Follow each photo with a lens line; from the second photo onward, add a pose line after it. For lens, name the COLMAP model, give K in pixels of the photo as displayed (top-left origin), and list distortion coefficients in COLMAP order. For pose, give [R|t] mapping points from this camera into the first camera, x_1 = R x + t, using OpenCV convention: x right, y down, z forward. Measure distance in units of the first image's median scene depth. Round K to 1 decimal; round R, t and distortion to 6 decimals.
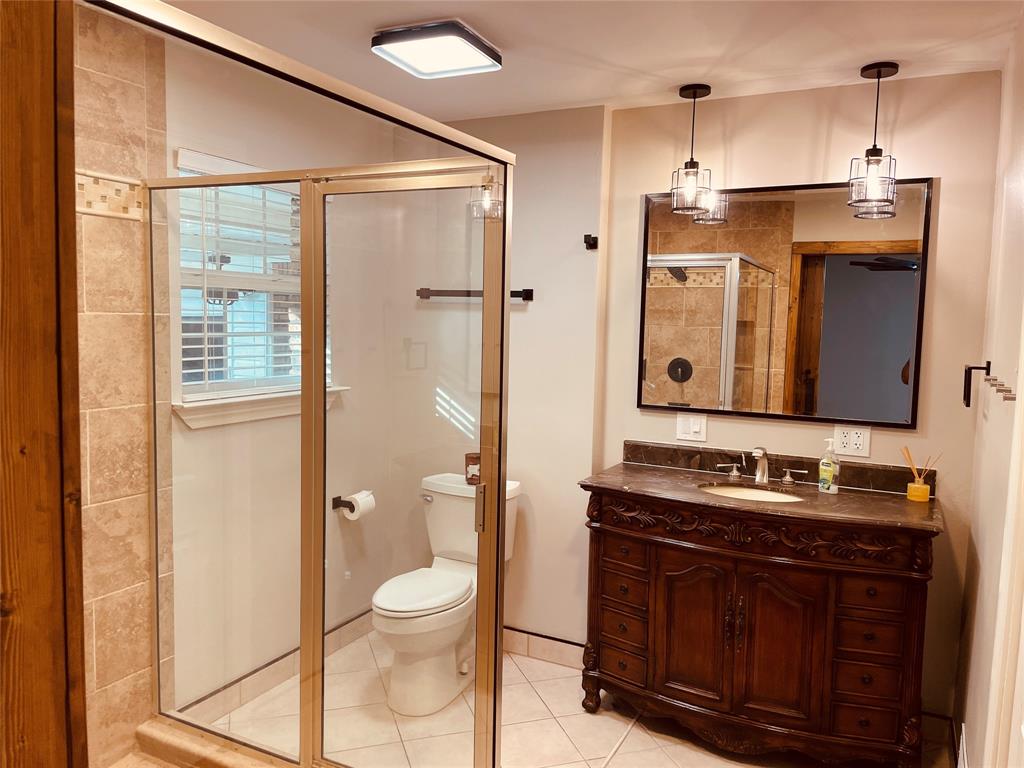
lens RADIAL K [[774.5, 0, 512.0], [0, 774.5, 384.0], [0, 0, 1]] dist [0.092263, -0.114924]
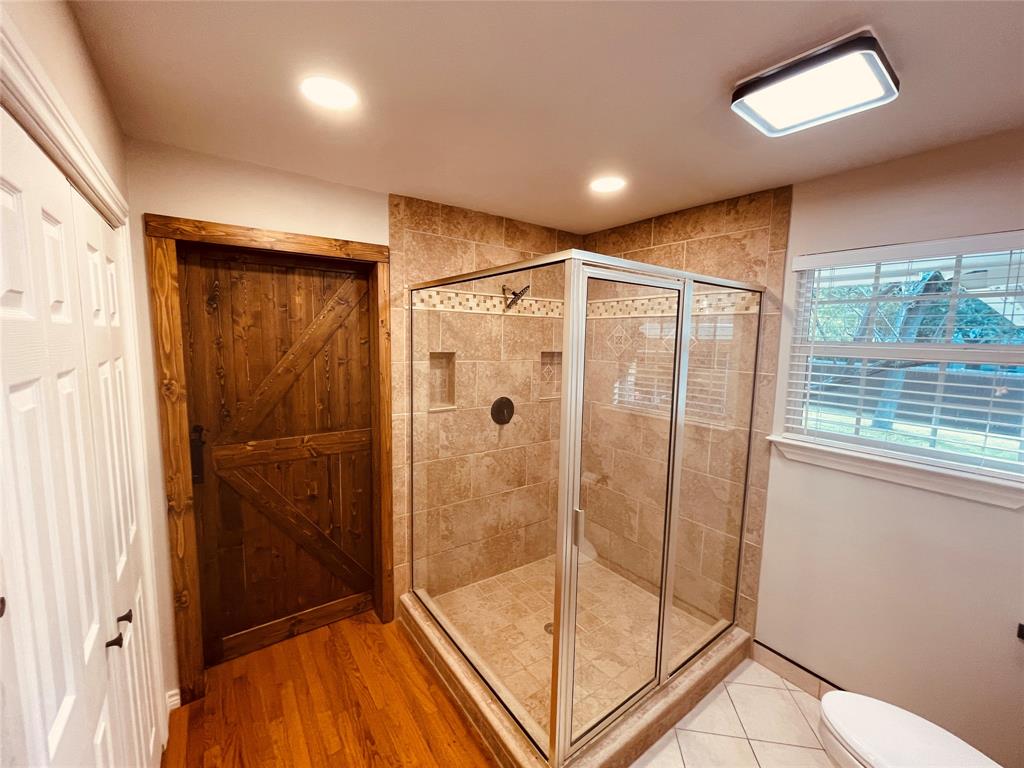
lens RADIAL K [[411.8, 0, 512.0], [0, 411.8, 384.0], [0, 0, 1]] dist [-0.001173, -0.000058]
pose [[-0.441022, 0.073596, -0.894474, 0.607896], [-0.121331, 0.982594, 0.140669, -0.157872], [0.889257, 0.170566, -0.424416, 1.170132]]
